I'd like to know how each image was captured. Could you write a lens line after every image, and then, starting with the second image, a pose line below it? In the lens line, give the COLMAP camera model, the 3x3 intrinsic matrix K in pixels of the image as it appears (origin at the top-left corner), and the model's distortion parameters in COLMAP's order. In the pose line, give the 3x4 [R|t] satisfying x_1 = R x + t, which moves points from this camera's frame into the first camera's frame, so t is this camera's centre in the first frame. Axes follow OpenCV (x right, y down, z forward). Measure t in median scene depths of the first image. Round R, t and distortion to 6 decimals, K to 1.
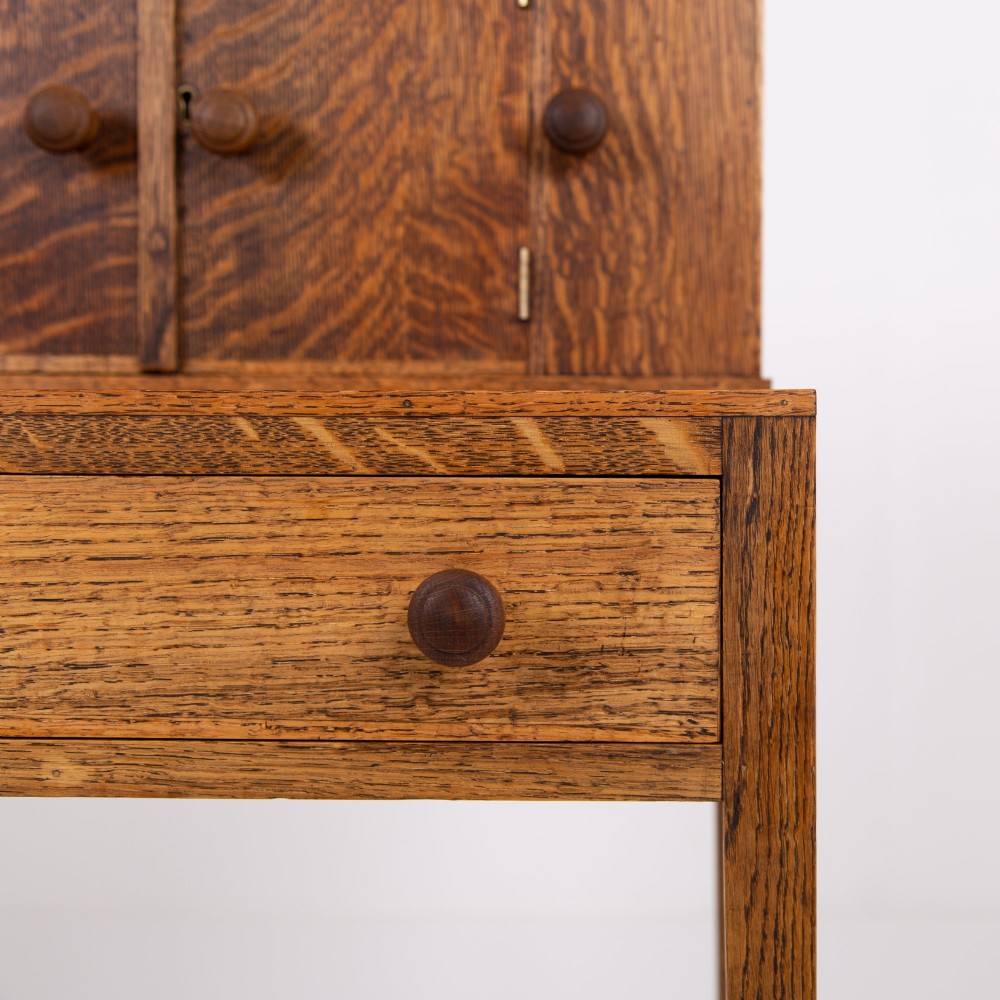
lens RADIAL K [[1563.2, 0, 730.9], [0, 1563.2, 502.4], [0, 0, 1]] dist [-0.016633, 0.002600]
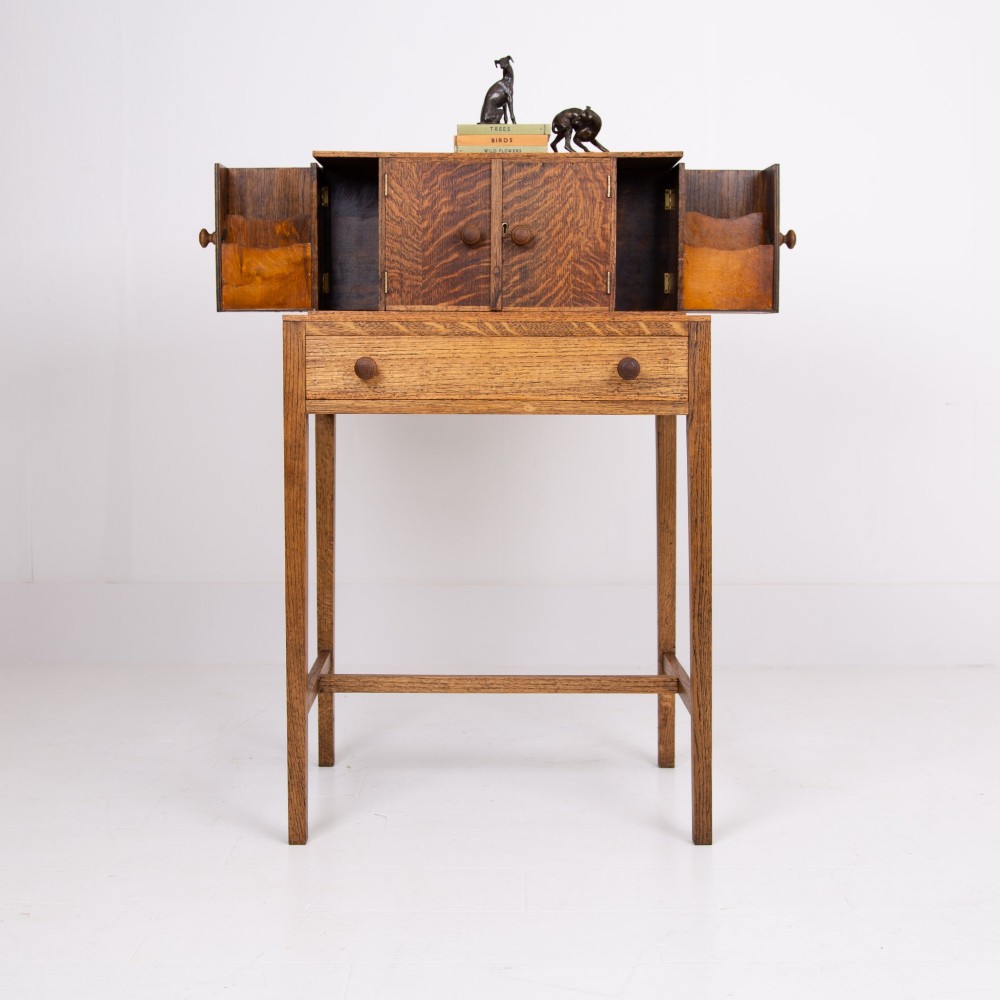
lens RADIAL K [[1454.0, 0, 500.4], [0, 1454.0, 394.9], [0, 0, 1]] dist [-0.013866, 0.000118]
pose [[0.999900, -0.005274, -0.013137, -0.319921], [0.005040, 0.999830, -0.017752, 0.144639], [0.013229, 0.017684, 0.999756, -2.011875]]
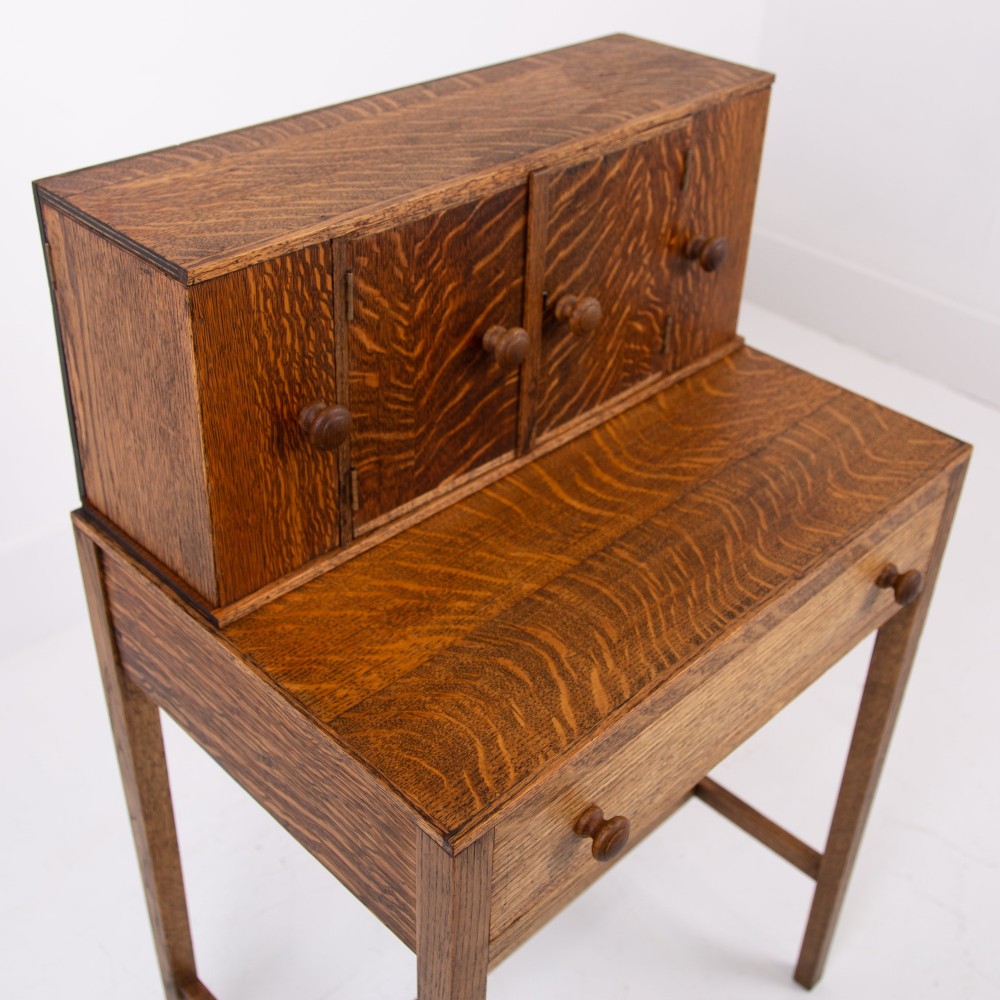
lens RADIAL K [[1256.9, 0, 499.3], [0, 1256.9, 422.5], [0, 0, 1]] dist [-0.012961, -0.005684]
pose [[0.723155, -0.355172, 0.592368, -1.170180], [0.011580, 0.863766, 0.503760, -0.786439], [-0.690589, -0.357437, 0.628750, 0.193484]]
